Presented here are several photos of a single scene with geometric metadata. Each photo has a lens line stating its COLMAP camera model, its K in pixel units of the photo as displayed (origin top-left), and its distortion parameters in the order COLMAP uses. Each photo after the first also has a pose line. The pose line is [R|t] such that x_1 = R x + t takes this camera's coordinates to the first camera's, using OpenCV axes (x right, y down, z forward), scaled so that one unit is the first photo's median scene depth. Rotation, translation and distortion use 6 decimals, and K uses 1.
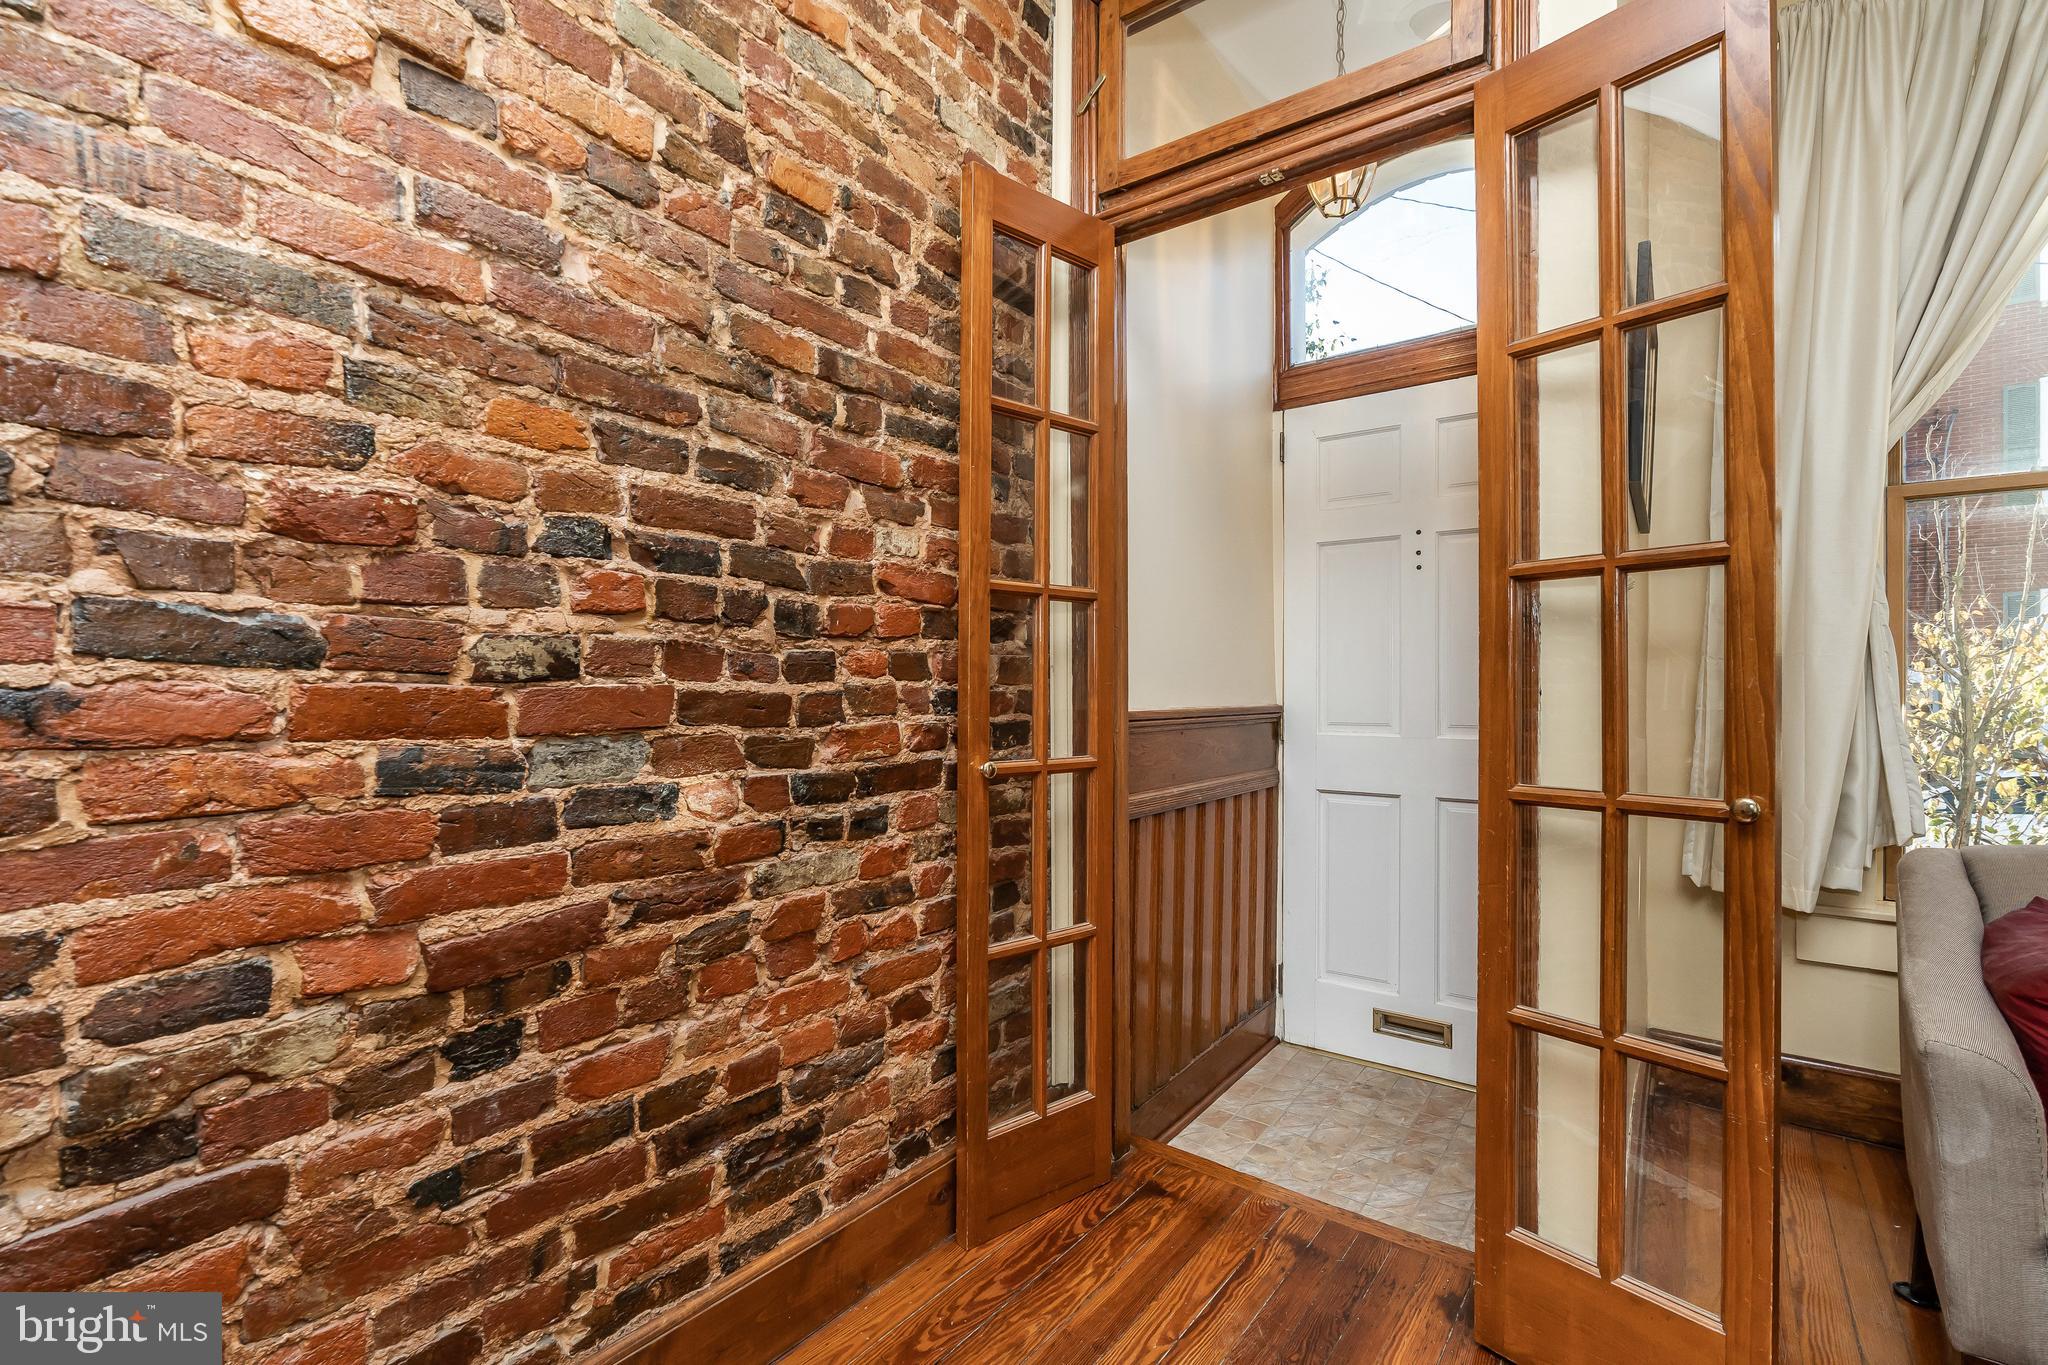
lens RADIAL K [[935.2, 0, 1022.8], [0, 935.2, 678.7], [0, 0, 1]] dist [-0.004461, 0.000060]
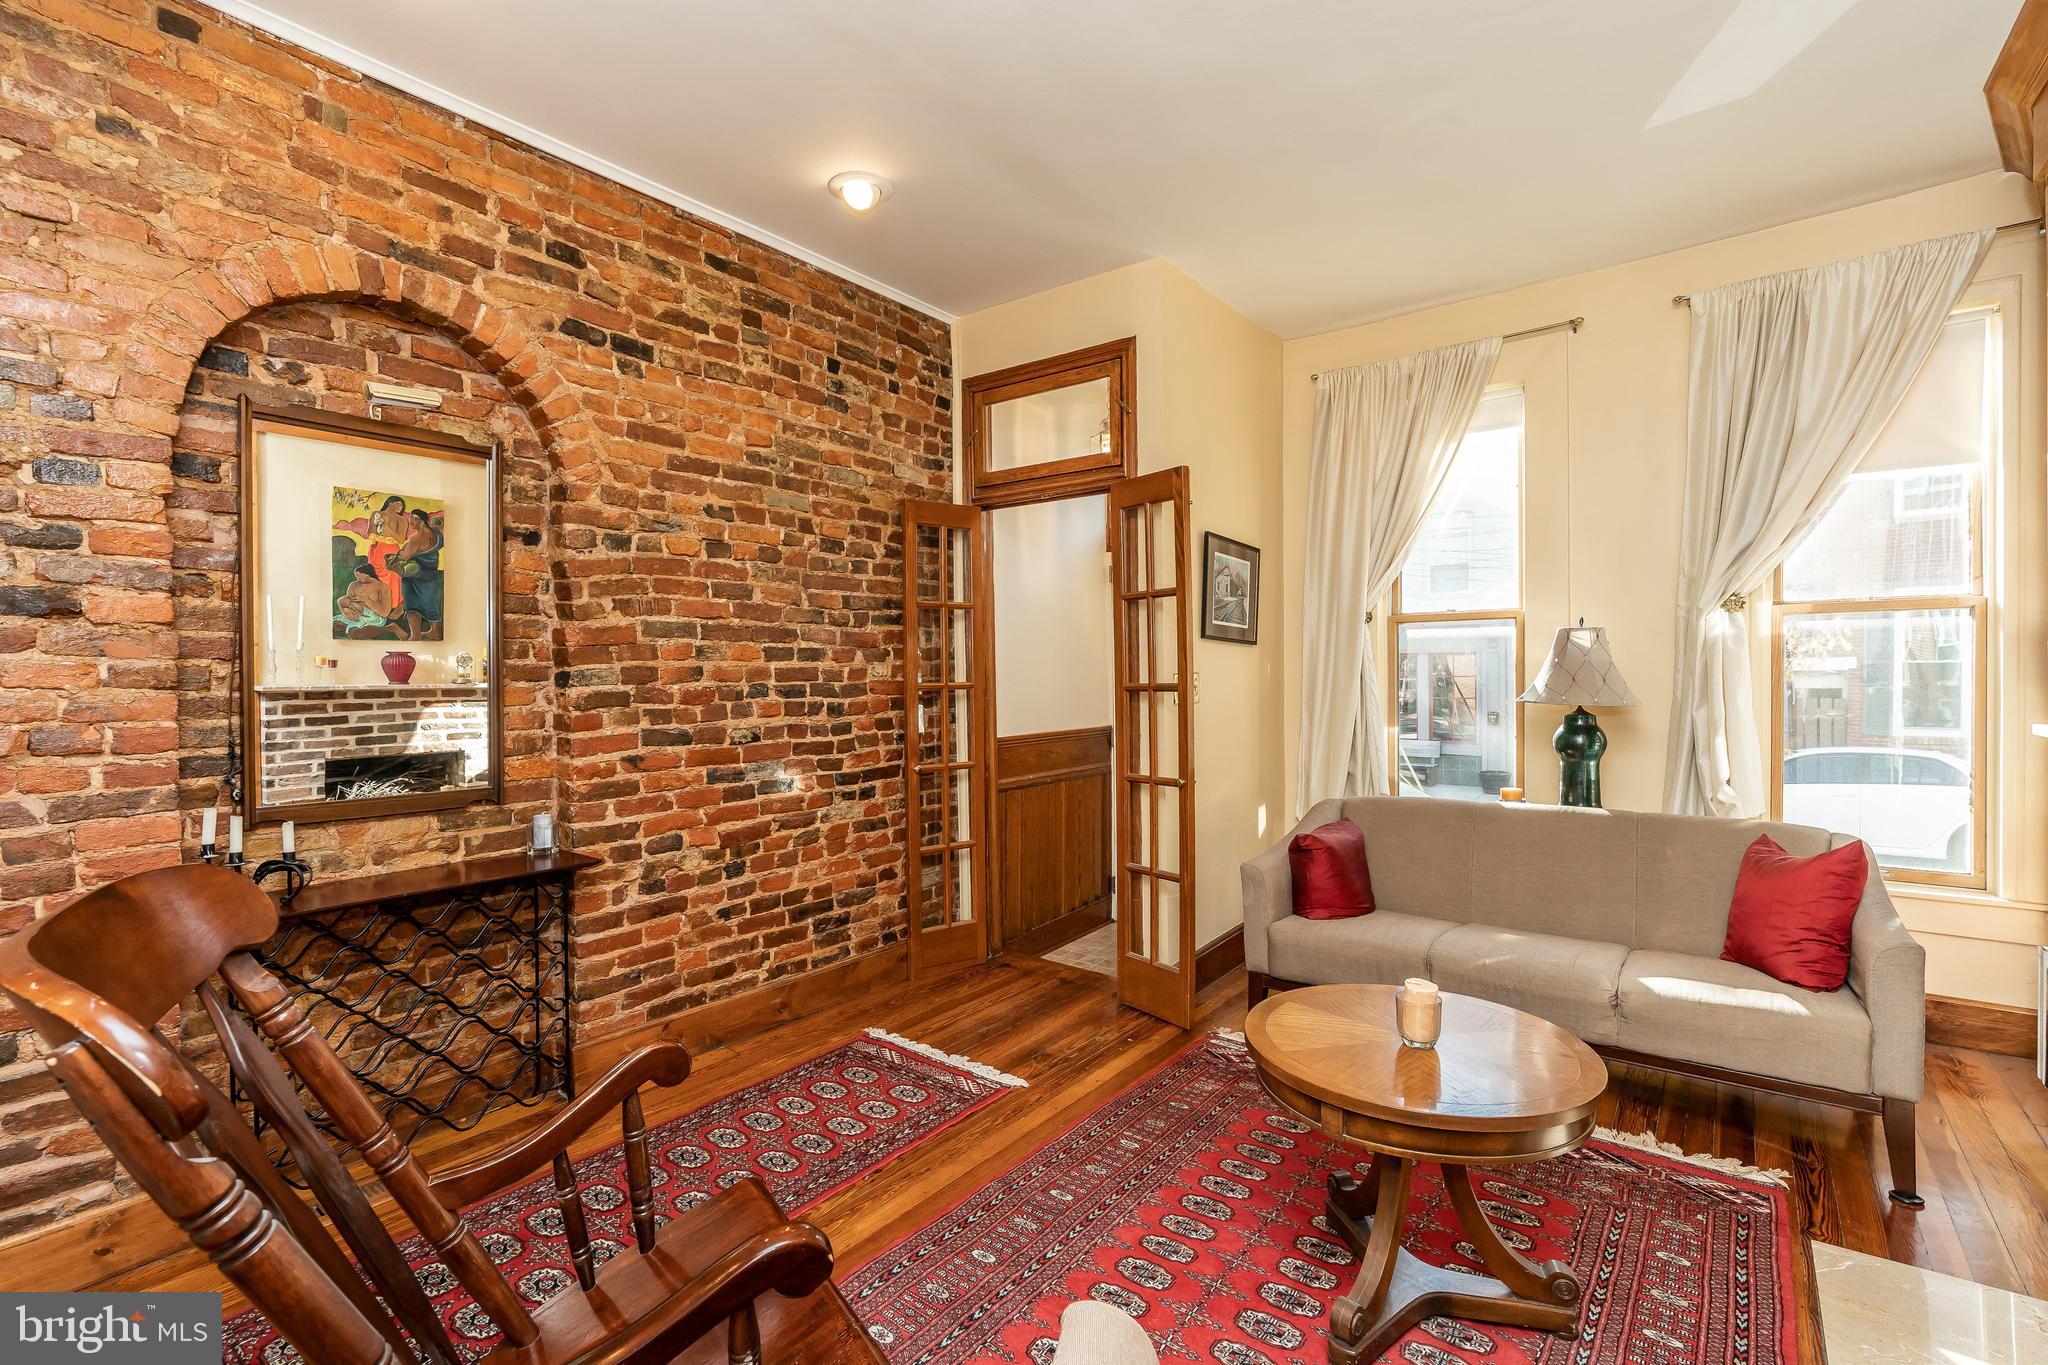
lens RADIAL K [[935.2, 0, 1032.4], [0, 935.2, 693.4], [0, 0, 1]] dist [-0.004461, 0.000060]
pose [[0.999913, -0.012923, -0.002745, 0.279311], [0.013007, 0.999363, 0.033220, -0.180580], [0.002314, -0.033253, 0.999444, -1.437506]]
